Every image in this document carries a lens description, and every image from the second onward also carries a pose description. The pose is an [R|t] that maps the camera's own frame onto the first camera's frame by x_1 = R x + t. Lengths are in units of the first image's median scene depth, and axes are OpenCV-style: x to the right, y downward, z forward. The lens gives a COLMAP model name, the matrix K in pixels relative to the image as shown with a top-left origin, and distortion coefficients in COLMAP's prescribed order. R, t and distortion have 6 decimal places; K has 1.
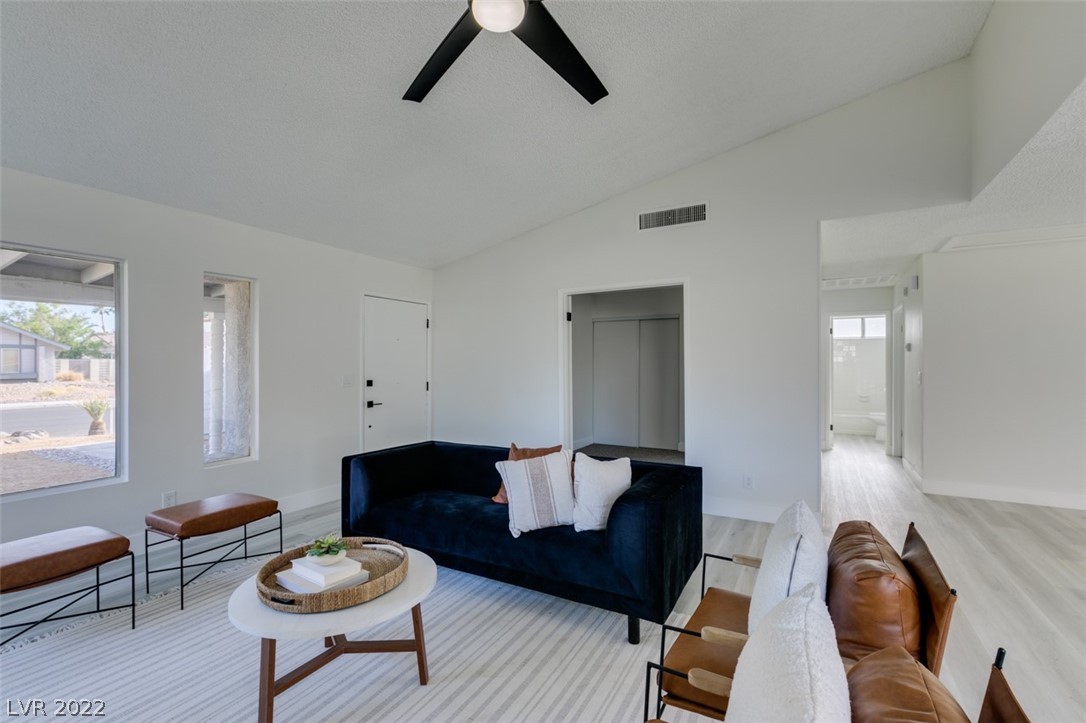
lens RADIAL K [[484.3, 0, 541.8], [0, 484.3, 365.7], [0, 0, 1]] dist [0.002830, -0.000787]
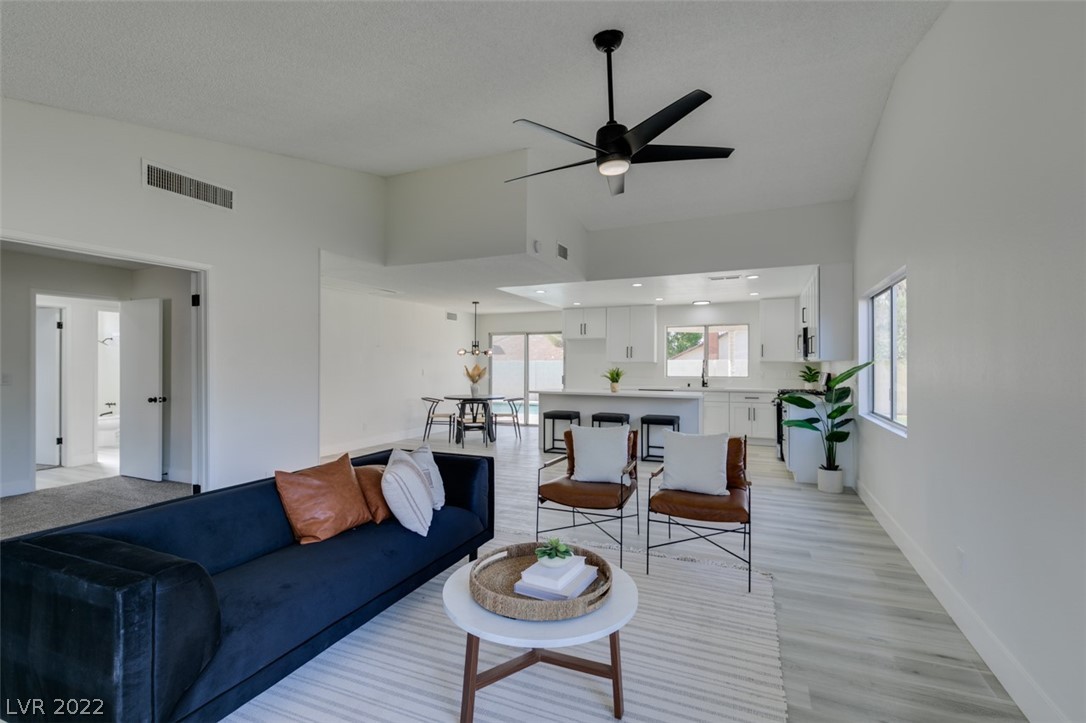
lens RADIAL K [[487.3, 0, 543.0], [0, 487.3, 361.5], [0, 0, 1]] dist [0.003287, -0.000281]
pose [[-0.103621, 0.006463, 0.994596, -0.640086], [0.001328, 0.999979, -0.006360, -0.003211], [-0.994616, 0.000662, -0.103627, 0.499447]]
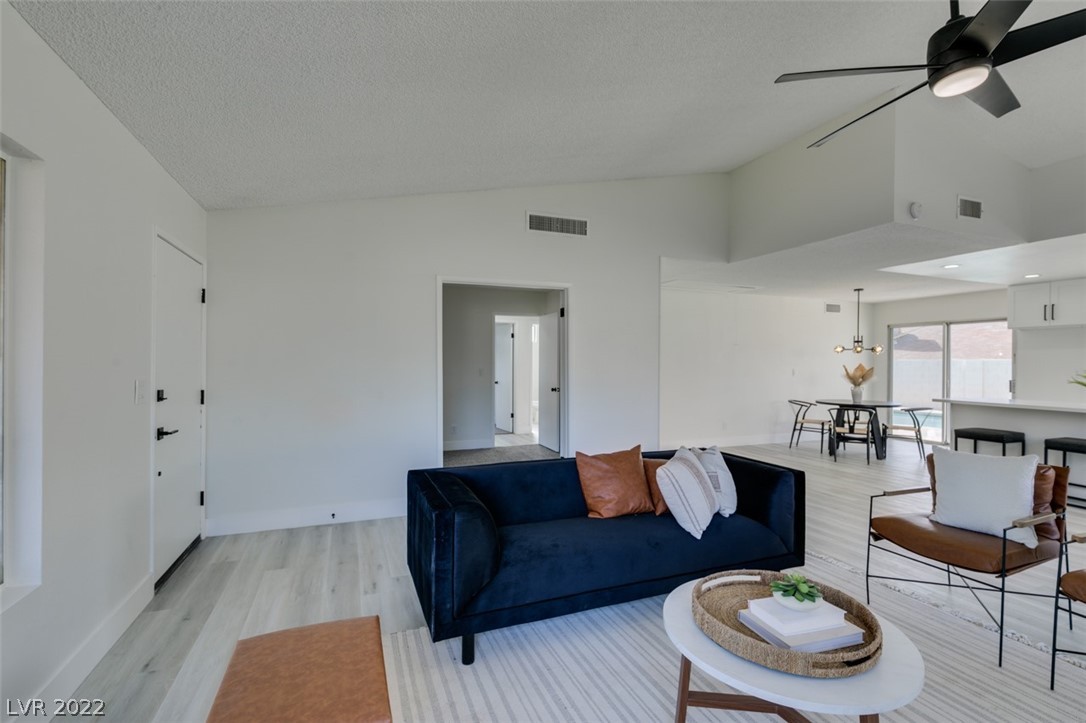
lens RADIAL K [[489.2, 0, 543.0], [0, 489.2, 361.5], [0, 0, 1]] dist [-0.001077, -0.001229]
pose [[0.625859, 0.005055, 0.779920, -0.603737], [-0.003087, 0.999987, -0.004004, -0.002366], [-0.779930, 0.000099, 0.625866, 0.361725]]
